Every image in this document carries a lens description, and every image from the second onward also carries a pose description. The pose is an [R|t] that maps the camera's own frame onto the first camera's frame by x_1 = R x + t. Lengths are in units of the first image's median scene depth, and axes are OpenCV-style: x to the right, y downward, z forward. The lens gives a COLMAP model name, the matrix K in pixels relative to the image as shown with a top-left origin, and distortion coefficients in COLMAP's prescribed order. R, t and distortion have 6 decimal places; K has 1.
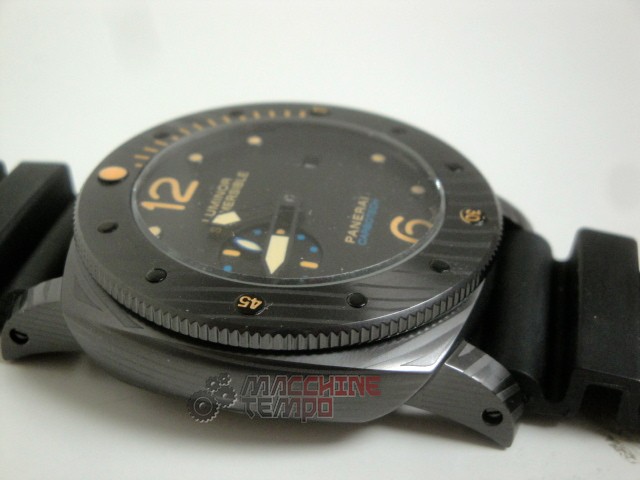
lens RADIAL K [[1174.1, 0, 314.4], [0, 1174.1, 271.6], [0, 0, 1]] dist [0.201993, 0.000000]
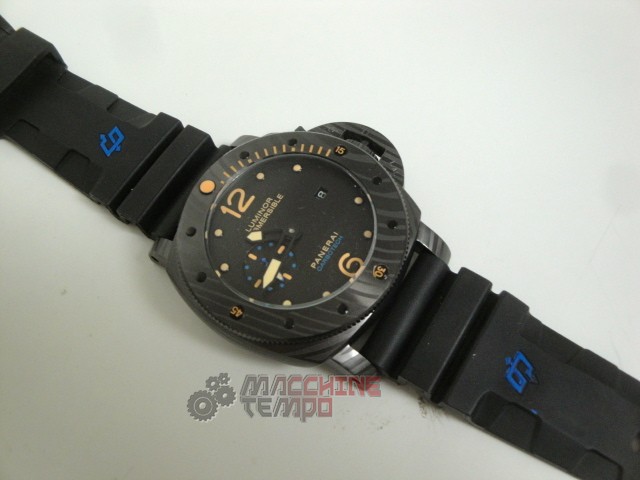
lens RADIAL K [[832.2, 0, 323.7], [0, 832.2, 242.3], [0, 0, 1]] dist [0.037673, 0.000000]
pose [[0.934725, 0.265584, -0.236122, 0.336726], [-0.121730, 0.863528, 0.489388, -0.686006], [0.333872, -0.428701, 0.839491, -0.076039]]
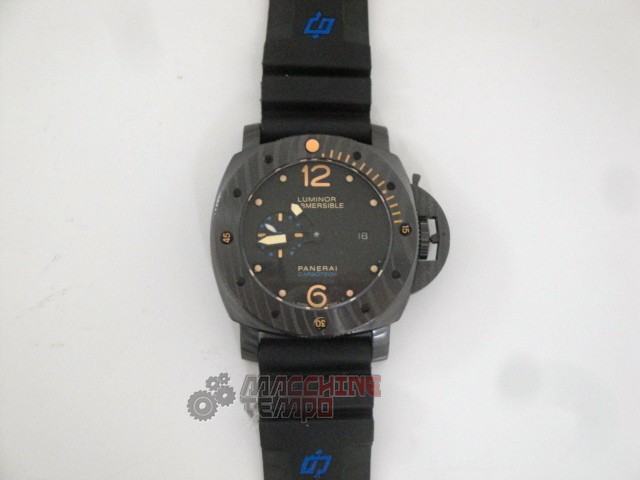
lens RADIAL K [[1174.1, 0, 319.8], [0, 1174.1, 239.8], [0, 0, 1]] dist [0.201993, 0.000000]
pose [[0.223816, 0.964103, -0.142871, 0.284323], [-0.605471, 0.252411, 0.754781, -1.623497], [0.763748, -0.082428, 0.640230, -0.316444]]
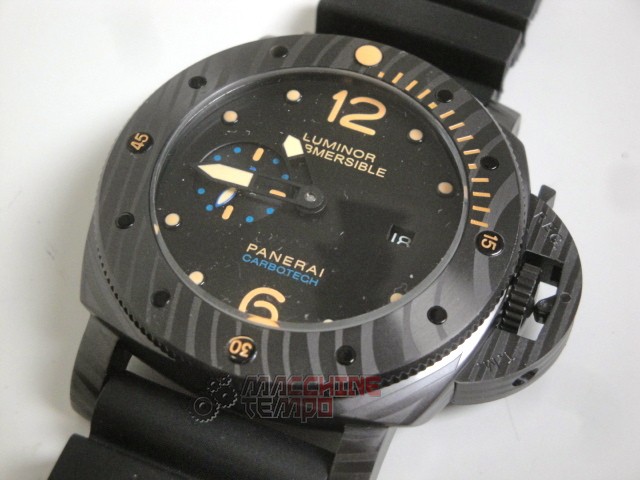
lens RADIAL K [[1174.1, 0, 320.2], [0, 1174.1, 232.9], [0, 0, 1]] dist [0.201993, 0.000000]
pose [[-0.166935, 0.830389, -0.531589, 0.537598], [-0.582762, 0.351800, 0.732547, -0.792728], [0.795312, 0.432077, 0.425191, 0.596286]]
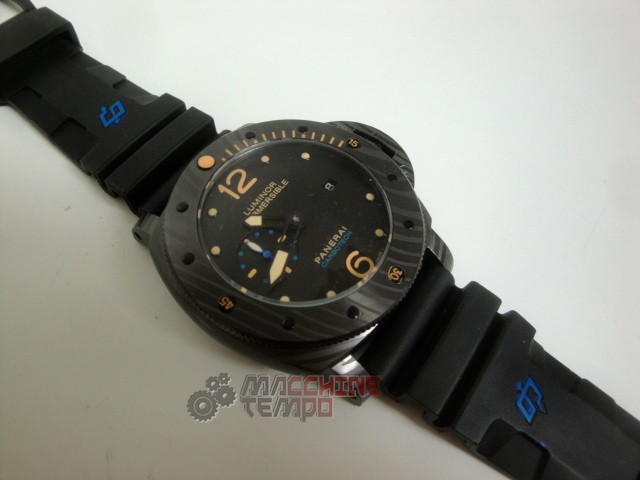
lens RADIAL K [[504.6, 0, 310.4], [0, 504.6, 246.4], [0, 0, 1]] dist [-0.111343, 0.036140]
pose [[0.919879, 0.365500, -0.142241, 0.110476], [-0.275853, 0.860747, 0.427807, -0.333046], [0.278797, -0.354293, 0.892608, 0.370537]]
